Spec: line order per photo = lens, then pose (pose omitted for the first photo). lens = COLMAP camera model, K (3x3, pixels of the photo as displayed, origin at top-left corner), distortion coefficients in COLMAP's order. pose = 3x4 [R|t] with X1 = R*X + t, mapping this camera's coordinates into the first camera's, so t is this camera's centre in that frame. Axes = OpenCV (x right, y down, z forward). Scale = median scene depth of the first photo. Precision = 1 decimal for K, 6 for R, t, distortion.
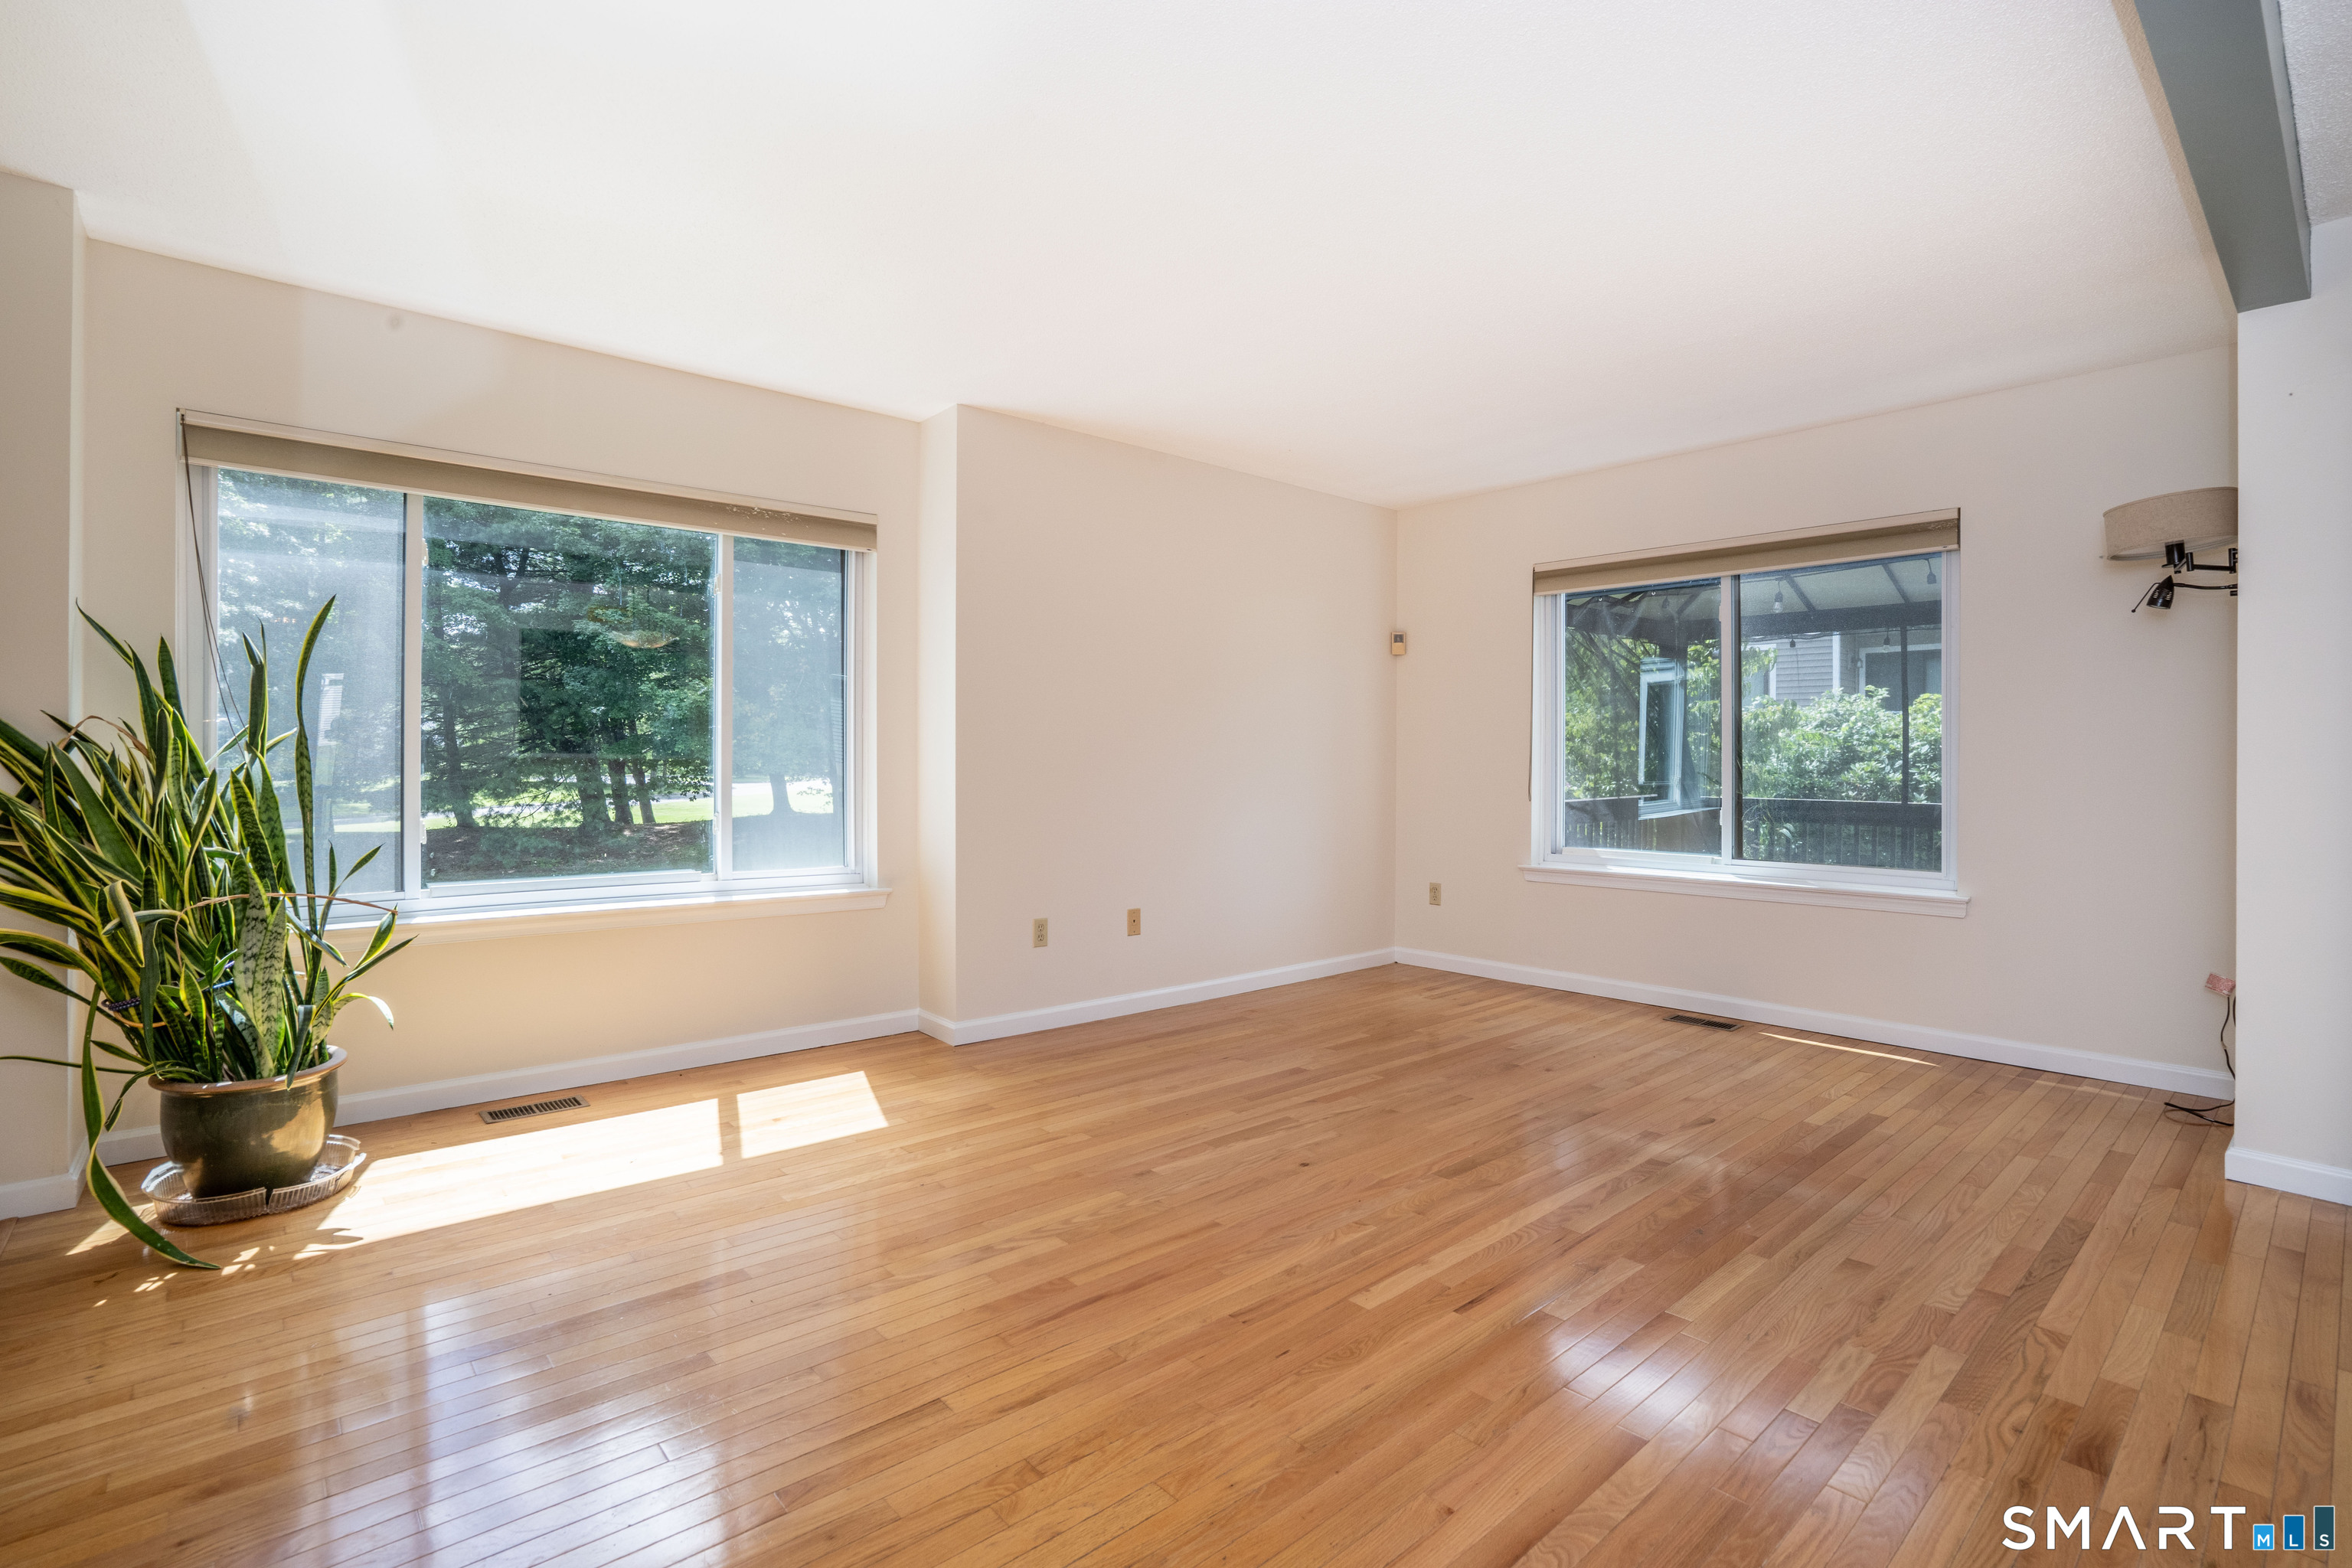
lens RADIAL K [[1084.7, 0, 1178.7], [0, 1084.7, 781.4], [0, 0, 1]] dist [-0.044155, 0.010431]
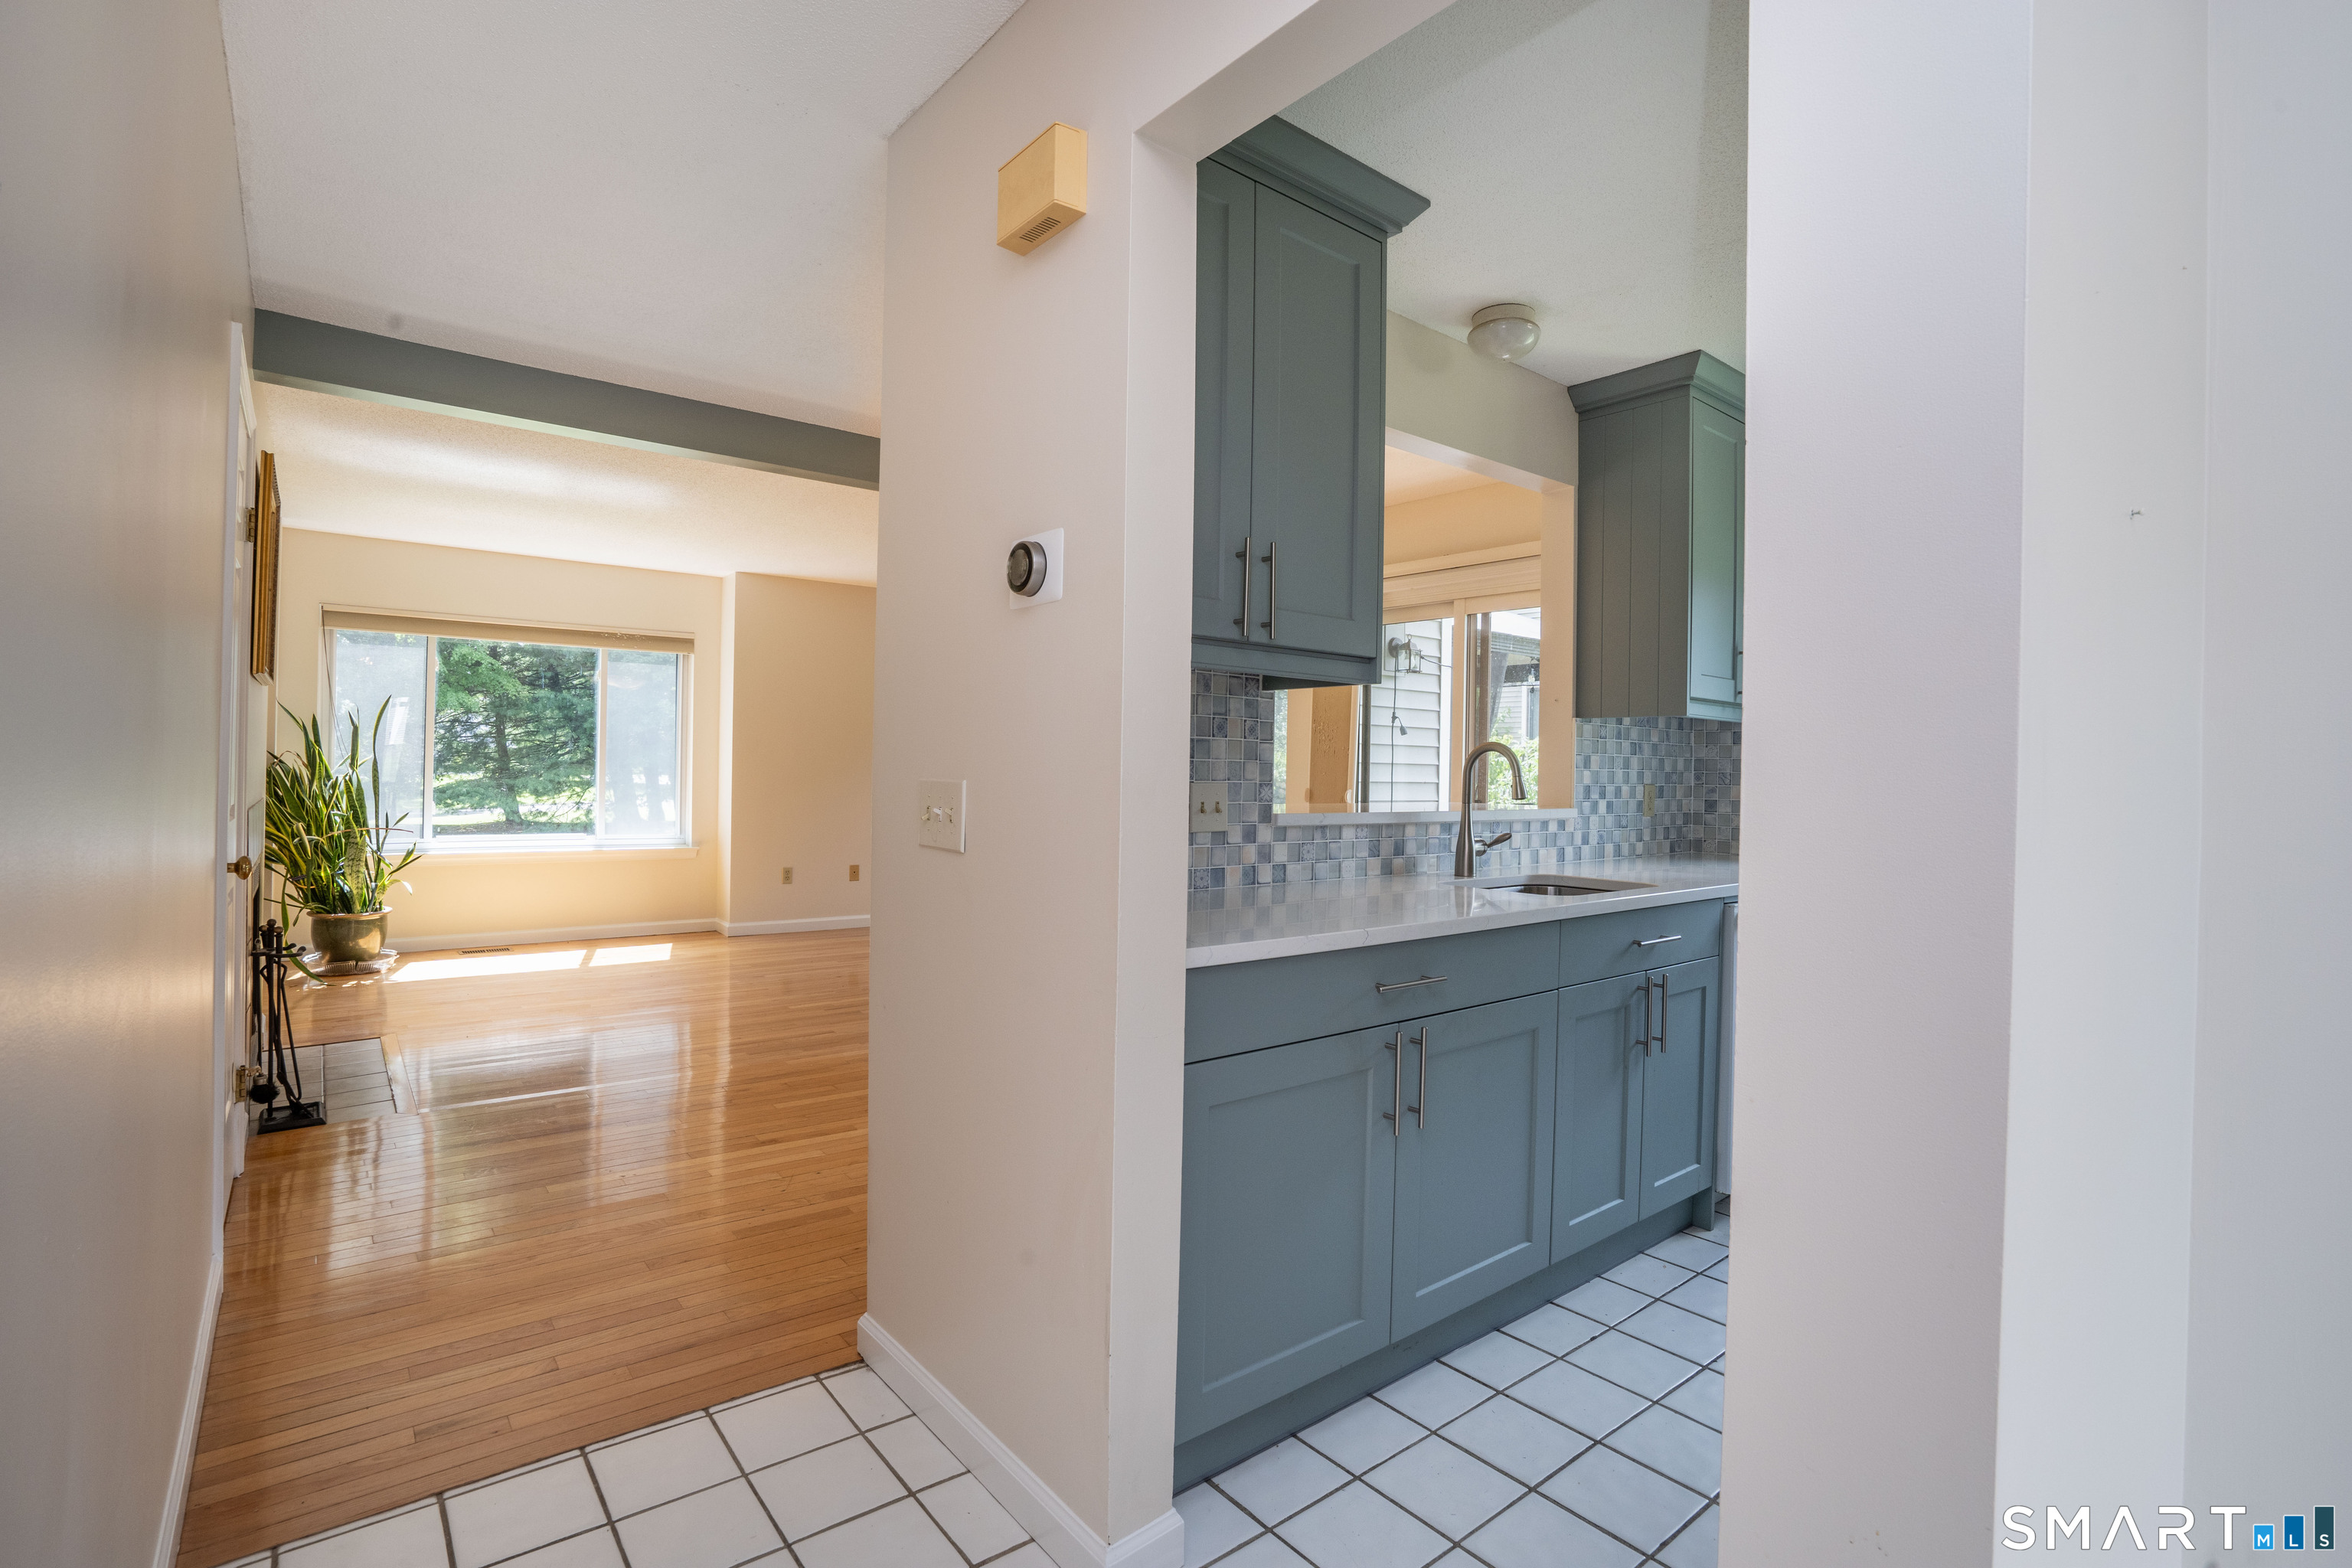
lens RADIAL K [[1084.7, 0, 1171.7], [0, 1084.7, 783.1], [0, 0, 1]] dist [-0.044155, 0.010431]
pose [[0.998960, 0.015342, -0.042938, 0.857480], [-0.015593, 0.999863, -0.005533, -0.010503], [0.042847, 0.006197, 0.999062, -1.056020]]
